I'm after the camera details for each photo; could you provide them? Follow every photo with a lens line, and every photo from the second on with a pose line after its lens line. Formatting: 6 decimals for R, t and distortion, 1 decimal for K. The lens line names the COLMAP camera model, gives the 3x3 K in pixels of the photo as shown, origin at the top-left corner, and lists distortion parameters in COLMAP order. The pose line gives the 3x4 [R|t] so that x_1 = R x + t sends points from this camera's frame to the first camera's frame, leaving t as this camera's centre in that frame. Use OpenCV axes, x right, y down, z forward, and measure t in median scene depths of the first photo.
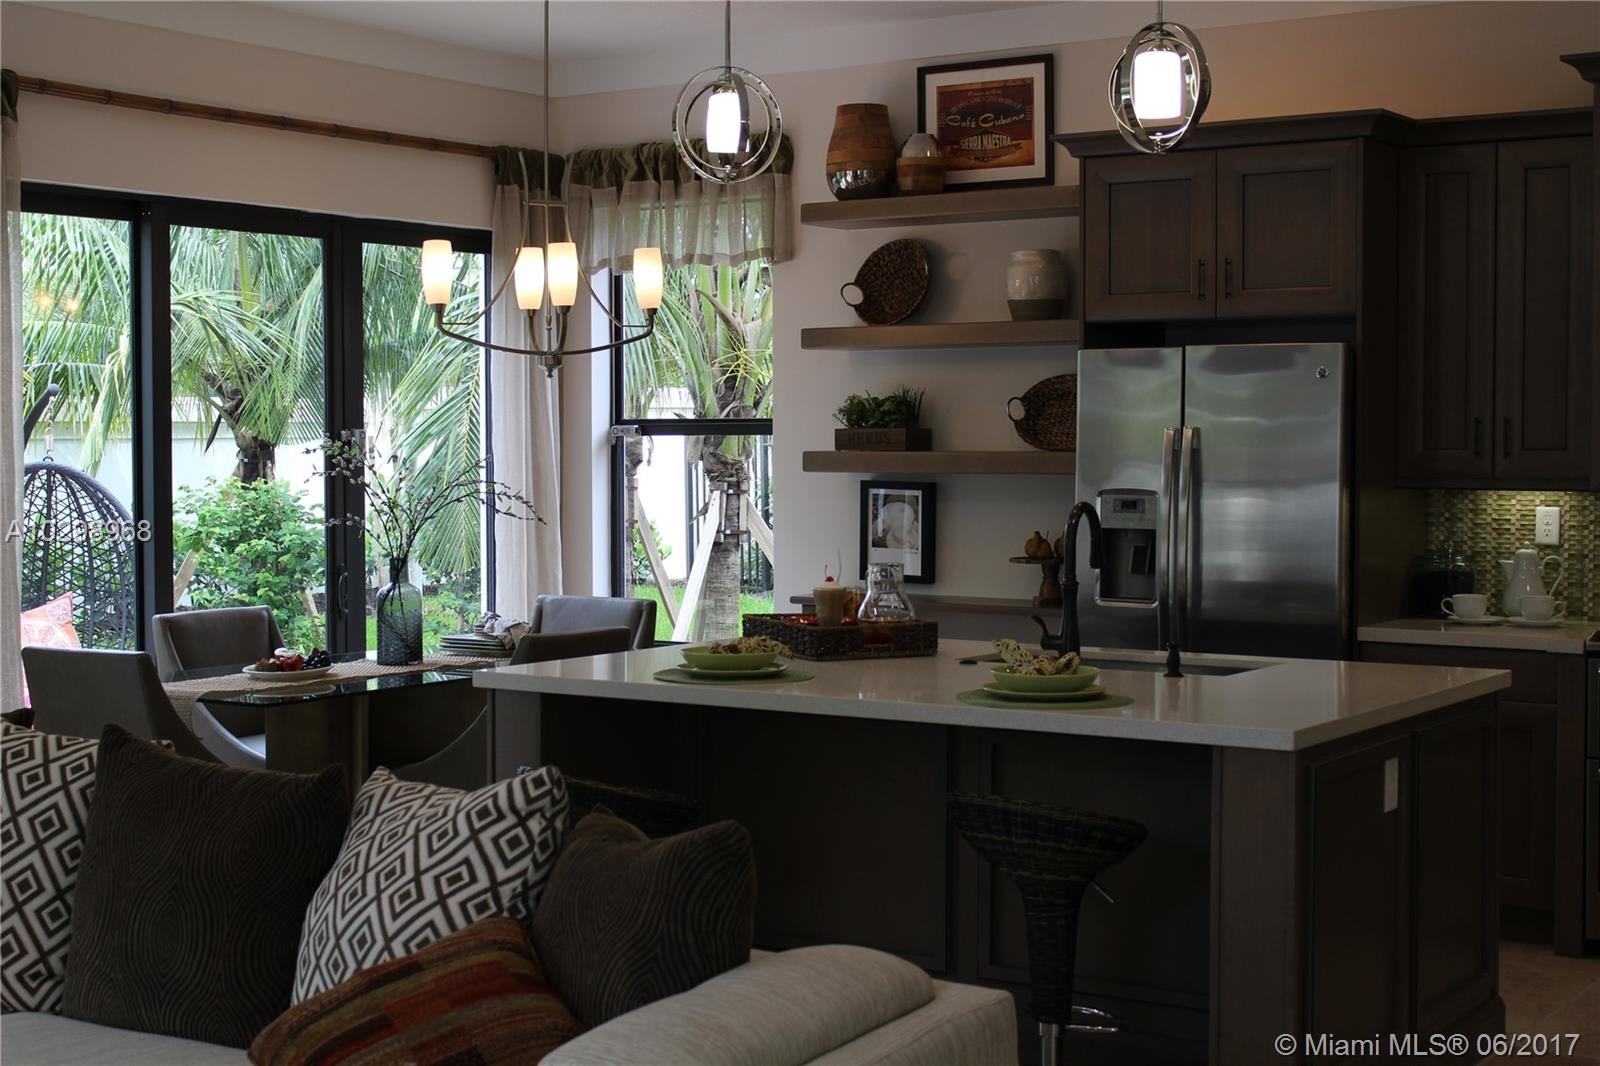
lens RADIAL K [[2336.8, 0, 767.9], [0, 2336.8, 506.1], [0, 0, 1]] dist [-0.044026, 0.175944]
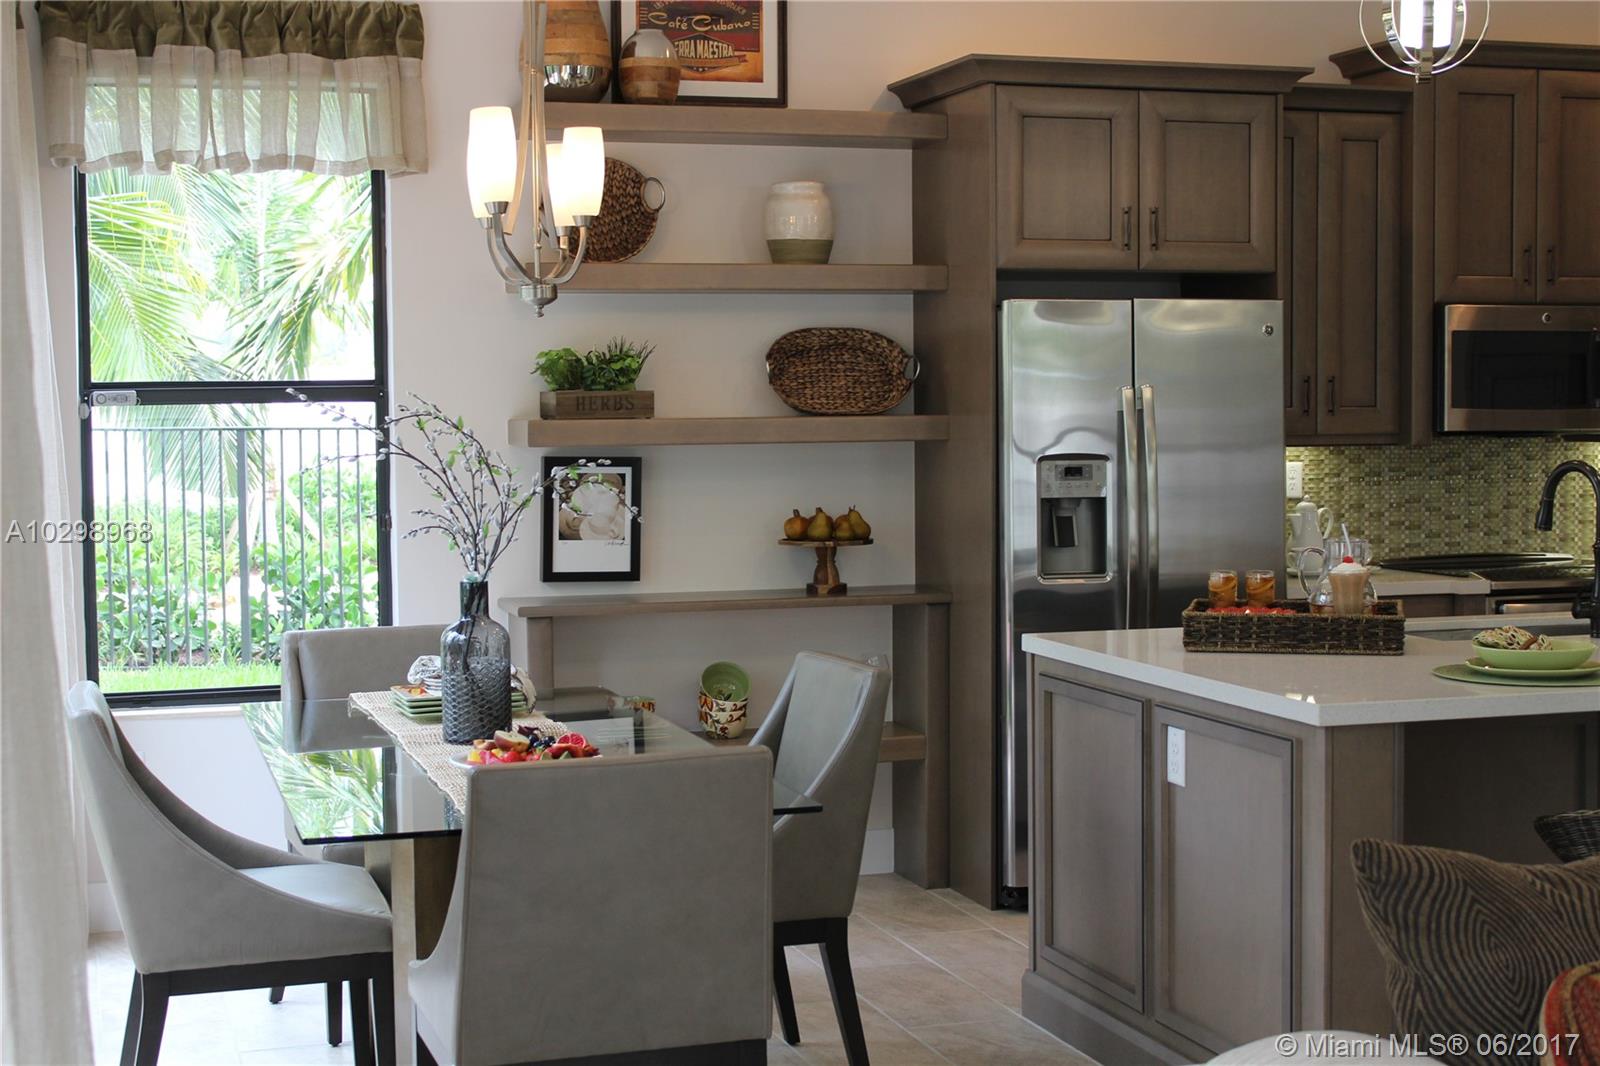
lens RADIAL K [[2336.8, 0, 767.9], [0, 2336.8, 506.1], [0, 0, 1]] dist [-0.044026, 0.175944]
pose [[0.615818, -0.039429, 0.786901, -0.567439], [0.032892, 0.999163, 0.024323, -0.011616], [-0.787201, 0.010904, 0.616600, 0.473556]]
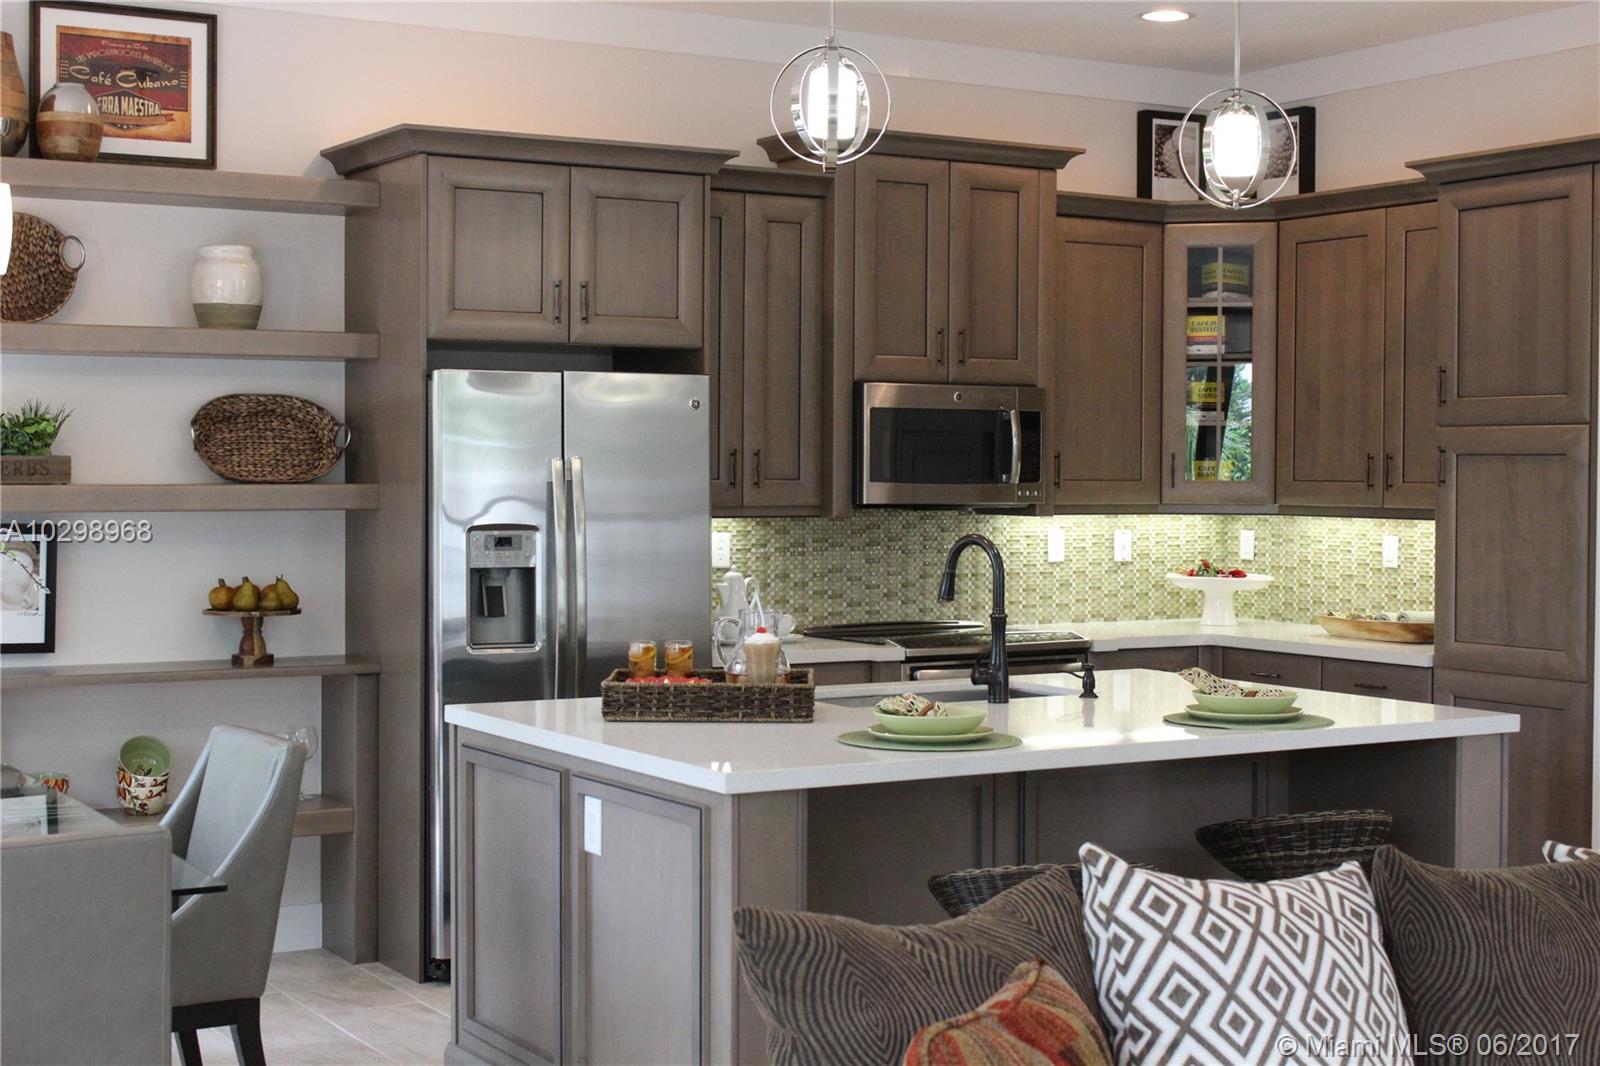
lens RADIAL K [[2336.8, 0, 767.9], [0, 2336.8, 506.1], [0, 0, 1]] dist [-0.044026, 0.175944]
pose [[0.419710, -0.013203, 0.907562, -0.564035], [0.024554, 0.999693, 0.003188, -0.013127], [-0.907326, 0.020946, 0.419905, 0.463682]]
